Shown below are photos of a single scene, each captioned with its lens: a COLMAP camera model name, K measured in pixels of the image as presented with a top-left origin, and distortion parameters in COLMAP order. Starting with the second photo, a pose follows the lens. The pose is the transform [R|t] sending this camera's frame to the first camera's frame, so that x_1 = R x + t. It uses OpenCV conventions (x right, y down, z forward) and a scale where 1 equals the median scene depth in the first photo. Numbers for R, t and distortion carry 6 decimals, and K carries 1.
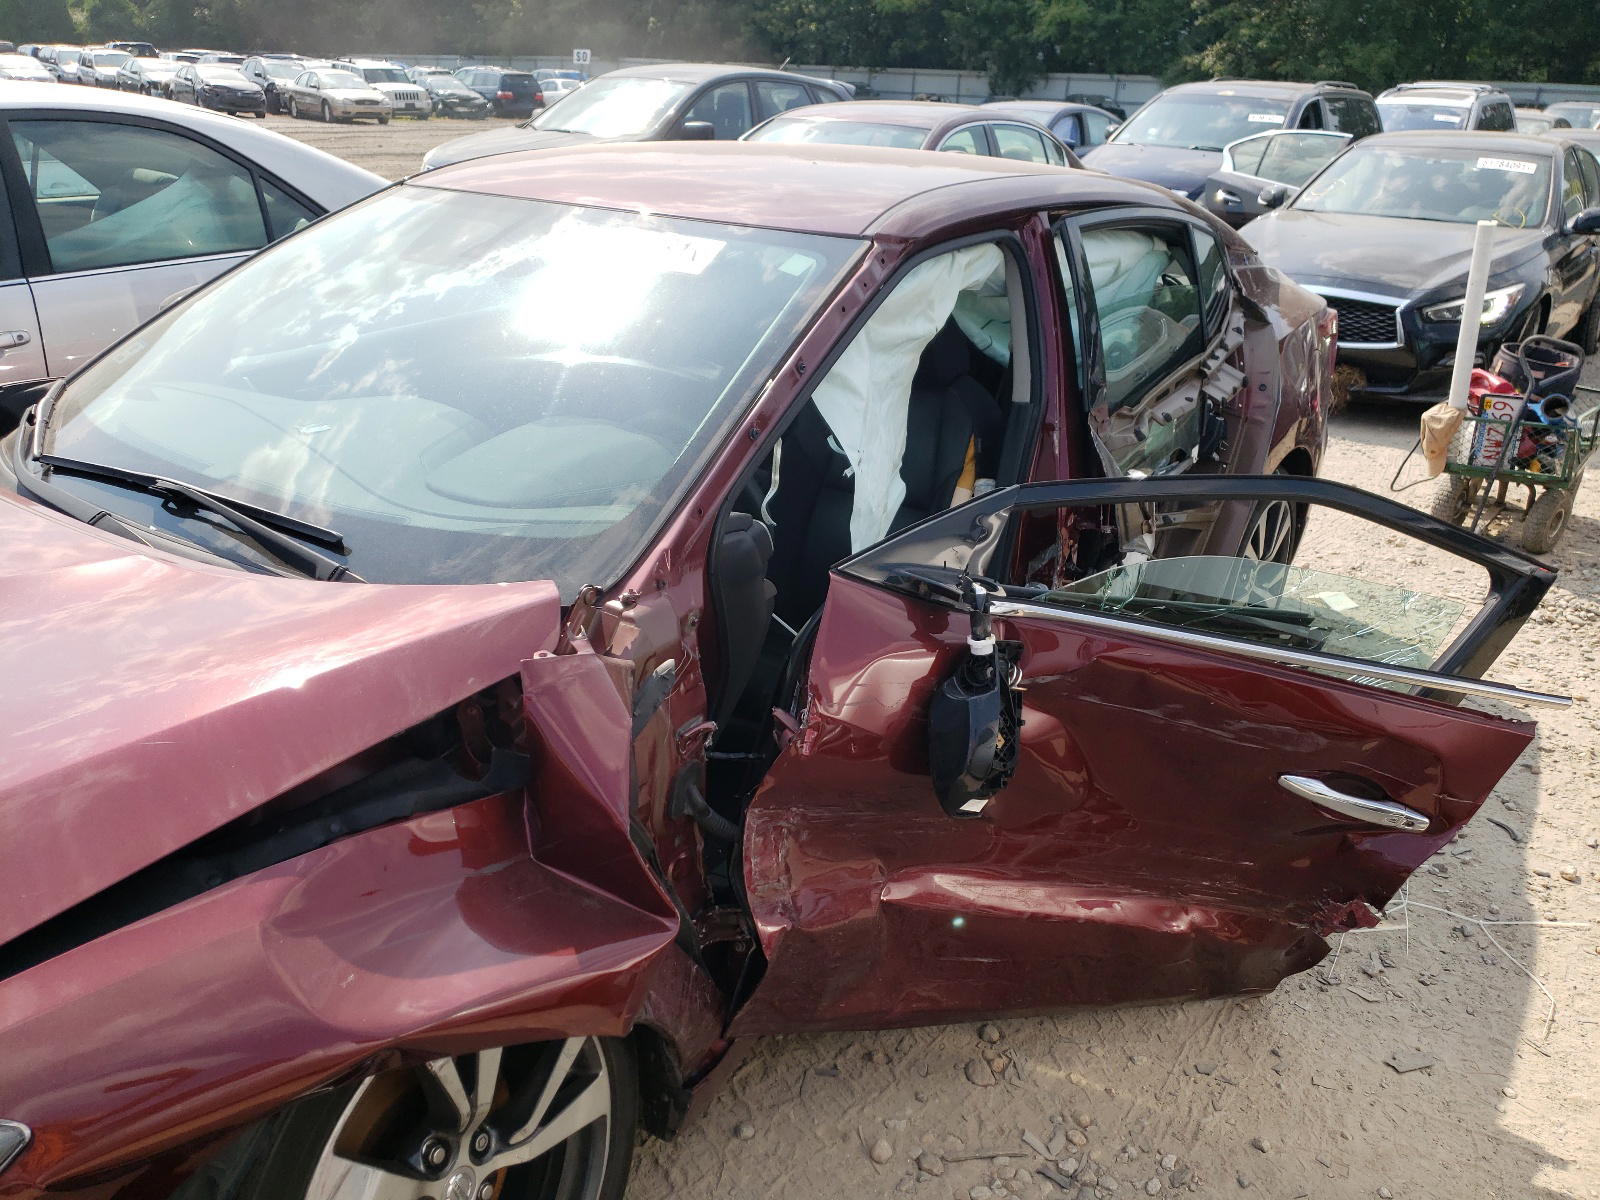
lens RADIAL K [[1059.8, 0, 862.1], [0, 1059.8, 557.4], [0, 0, 1]] dist [0.038817, -0.045612]
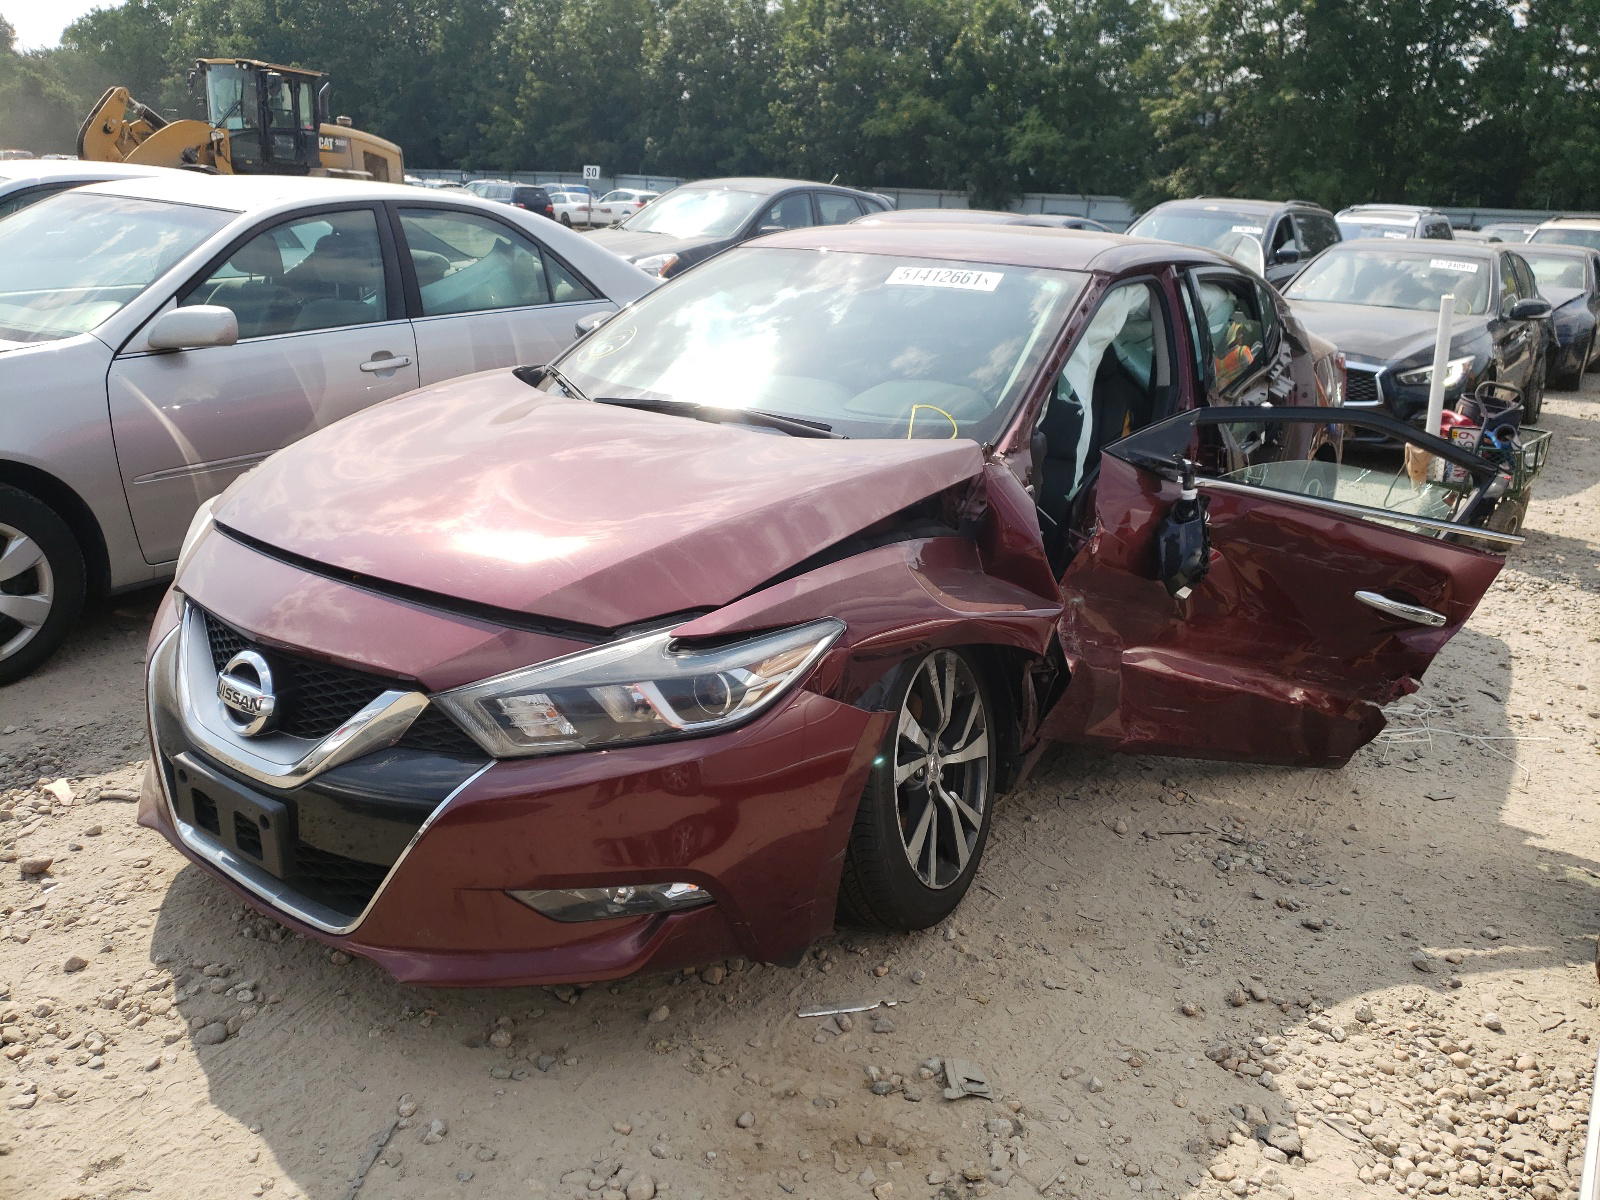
lens RADIAL K [[1210.8, 0, 800.0], [0, 1210.8, 600.0], [0, 0, 1]] dist [0.043544, -0.092658]
pose [[0.999084, -0.001792, 0.042749, -0.257757], [0.006325, 0.994332, -0.106136, 0.197026], [-0.042317, 0.106309, 0.993432, -0.390162]]
